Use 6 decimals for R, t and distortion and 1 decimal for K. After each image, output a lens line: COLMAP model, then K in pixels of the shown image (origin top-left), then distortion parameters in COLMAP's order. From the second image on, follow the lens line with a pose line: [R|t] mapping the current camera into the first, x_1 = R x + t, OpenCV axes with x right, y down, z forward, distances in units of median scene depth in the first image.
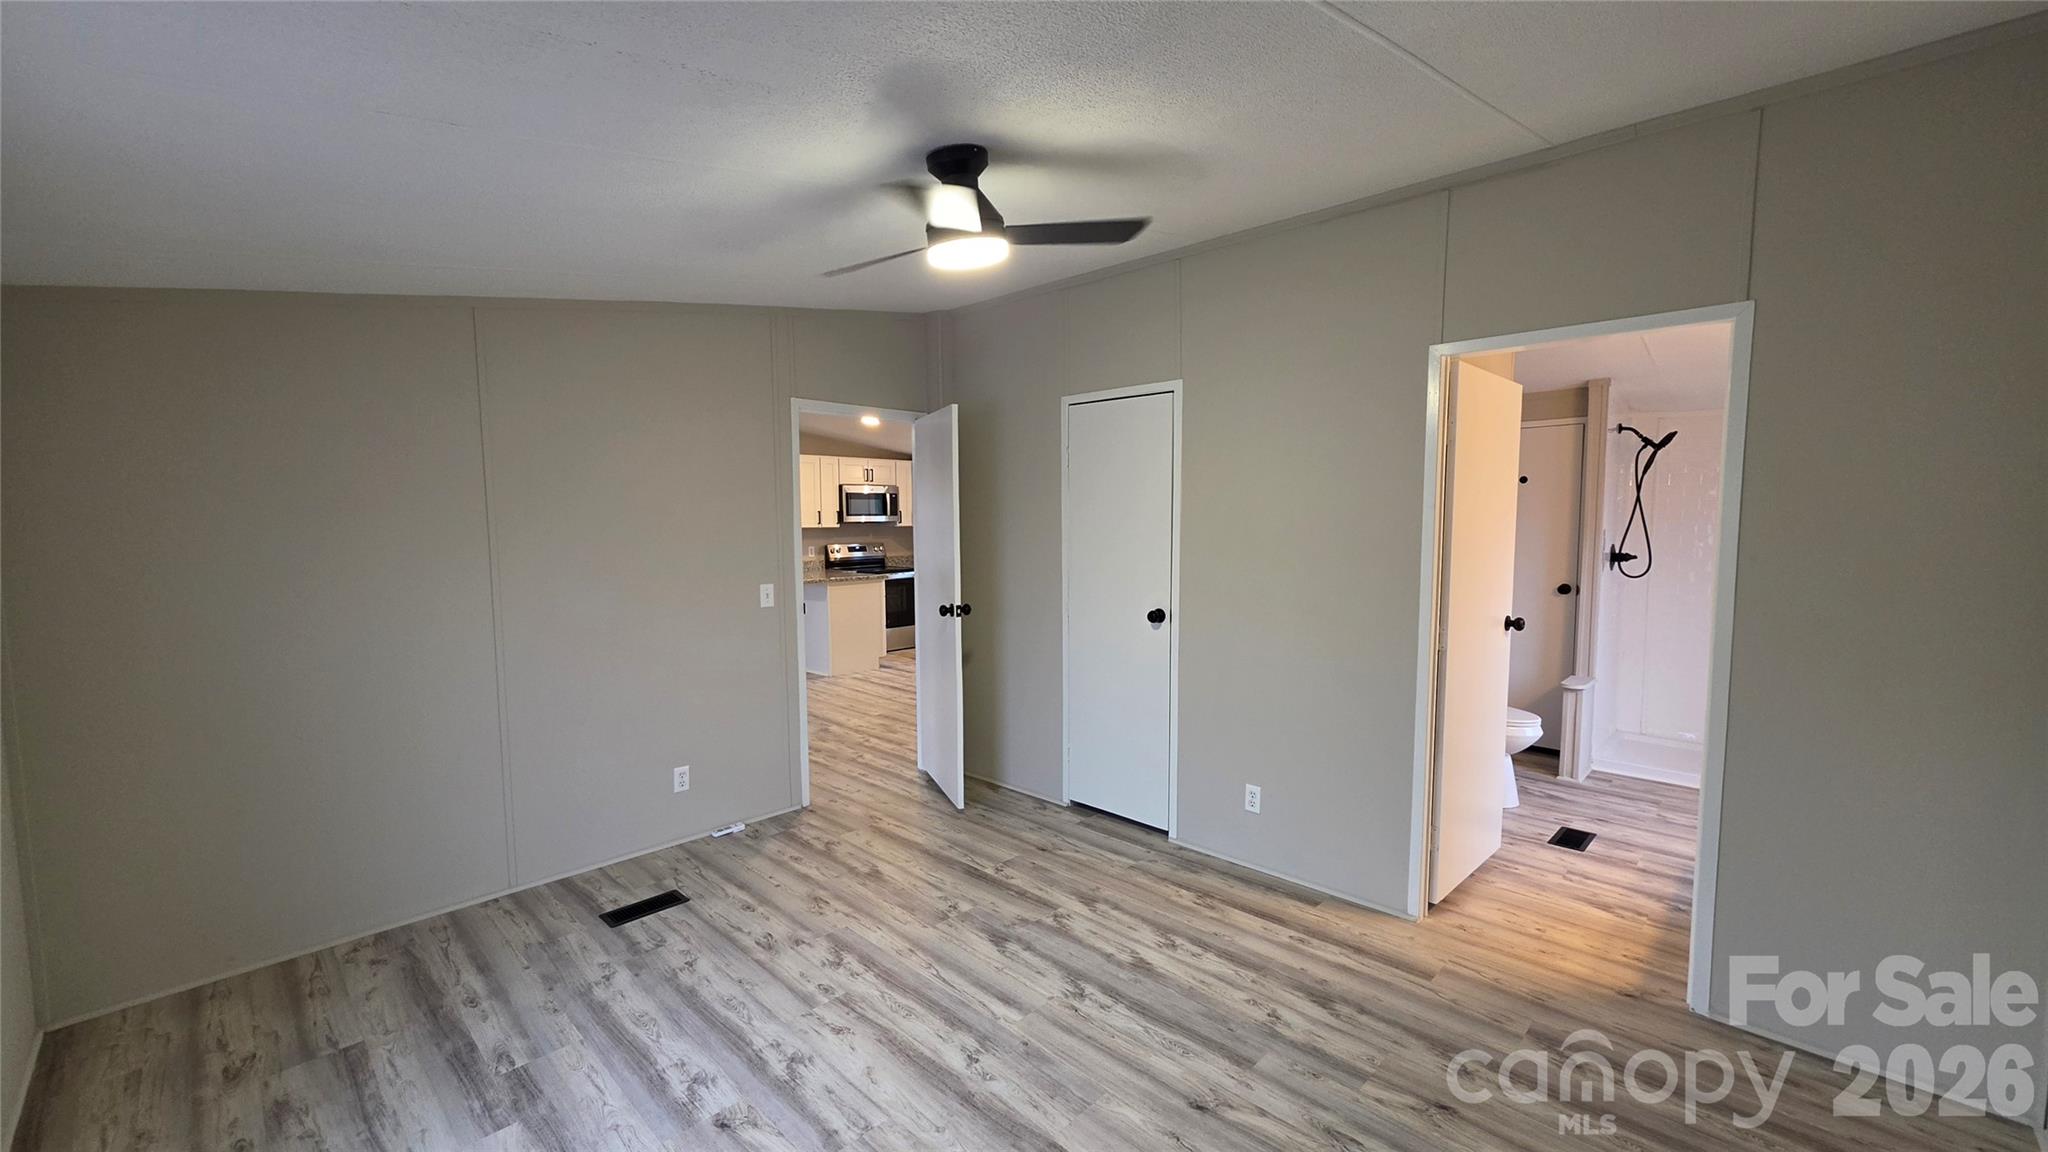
lens RADIAL K [[811.7, 0, 1019.1], [0, 811.7, 578.0], [0, 0, 1]] dist [-0.007831, -0.000081]
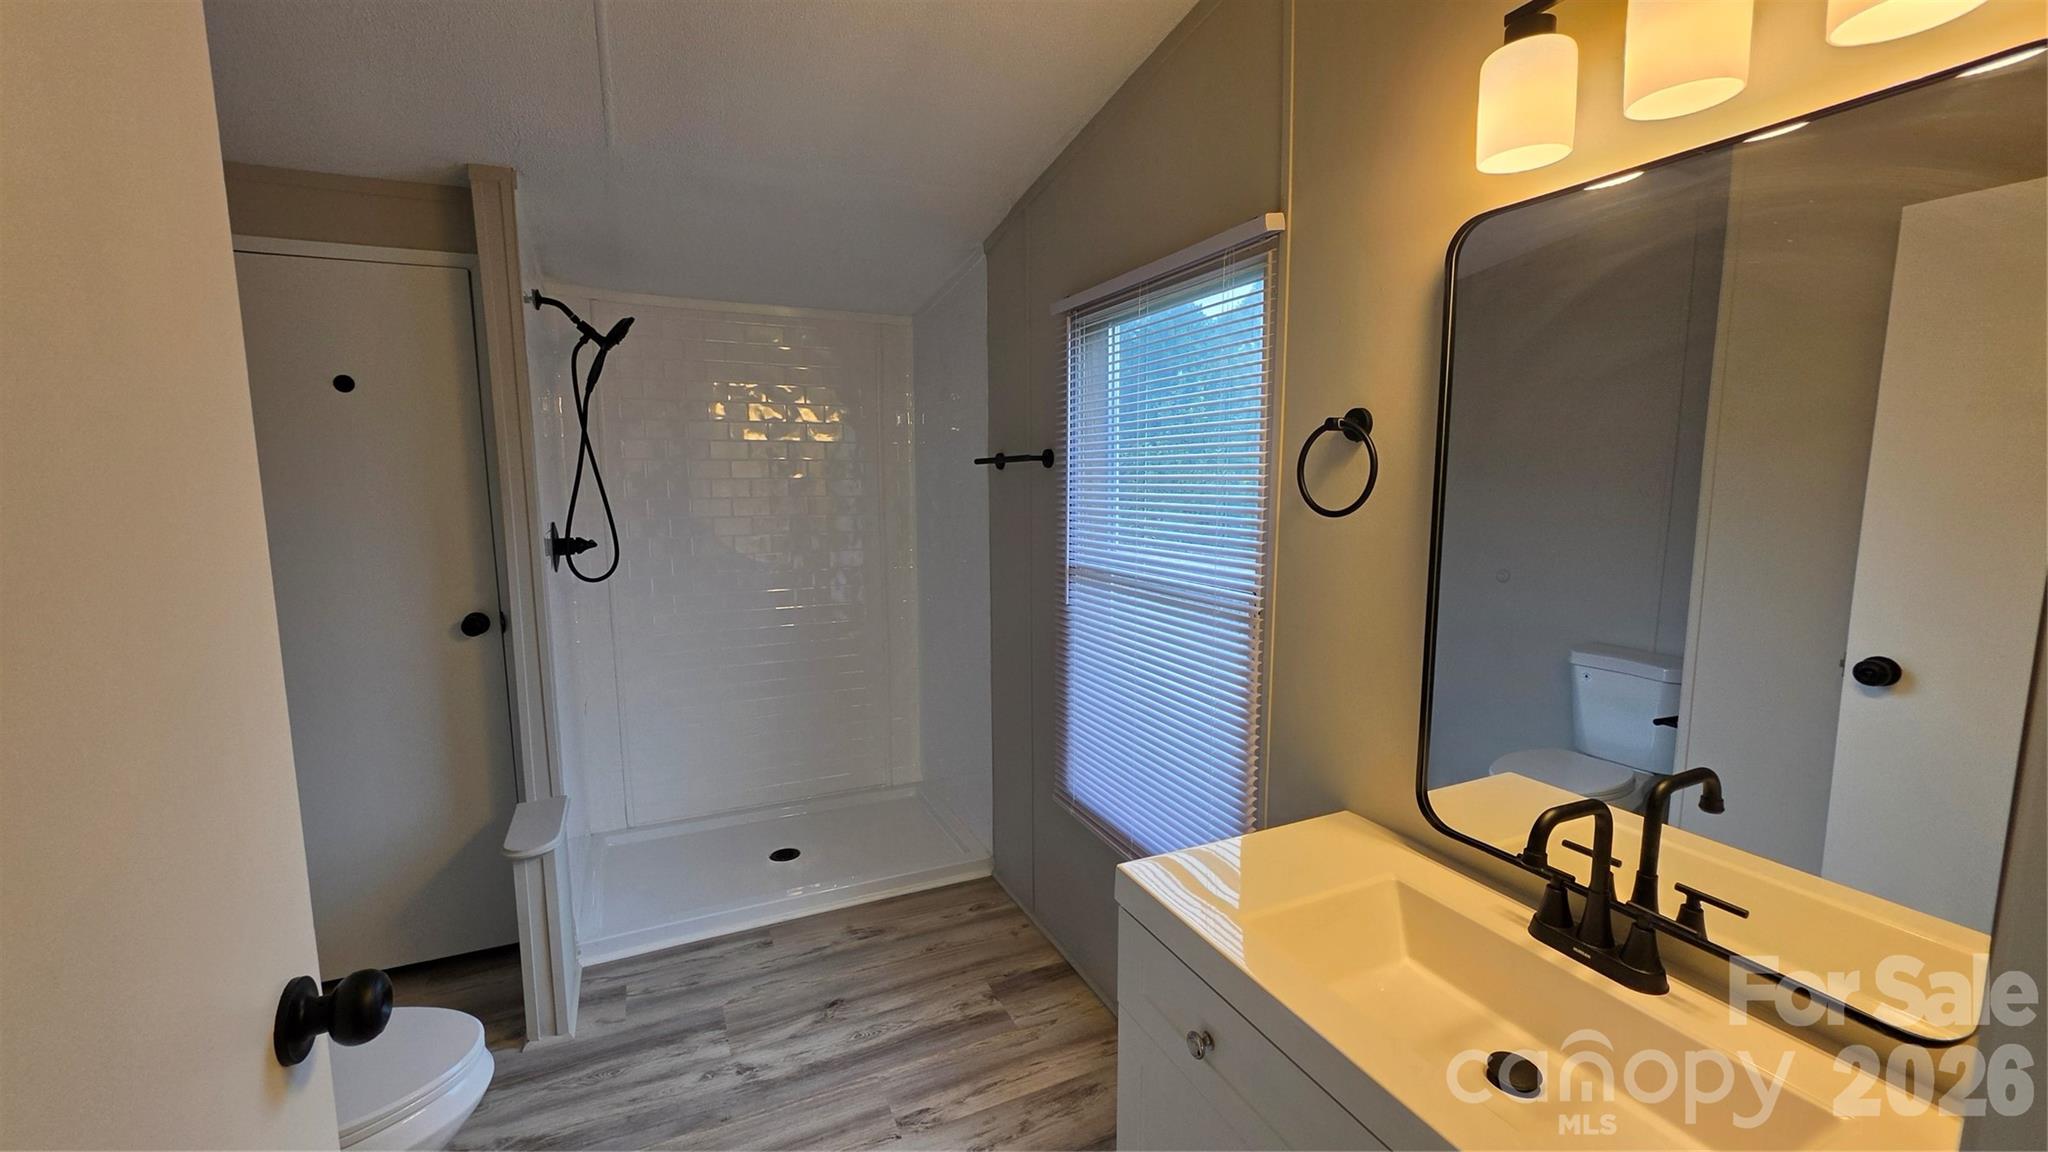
lens RADIAL K [[811.7, 0, 1016.5], [0, 811.7, 575.6], [0, 0, 1]] dist [-0.007831, -0.000081]
pose [[0.356433, -0.118445, 0.926783, 0.692770], [0.080350, 0.992143, 0.095896, -0.067682], [-0.930860, 0.040286, 0.363149, 1.050125]]
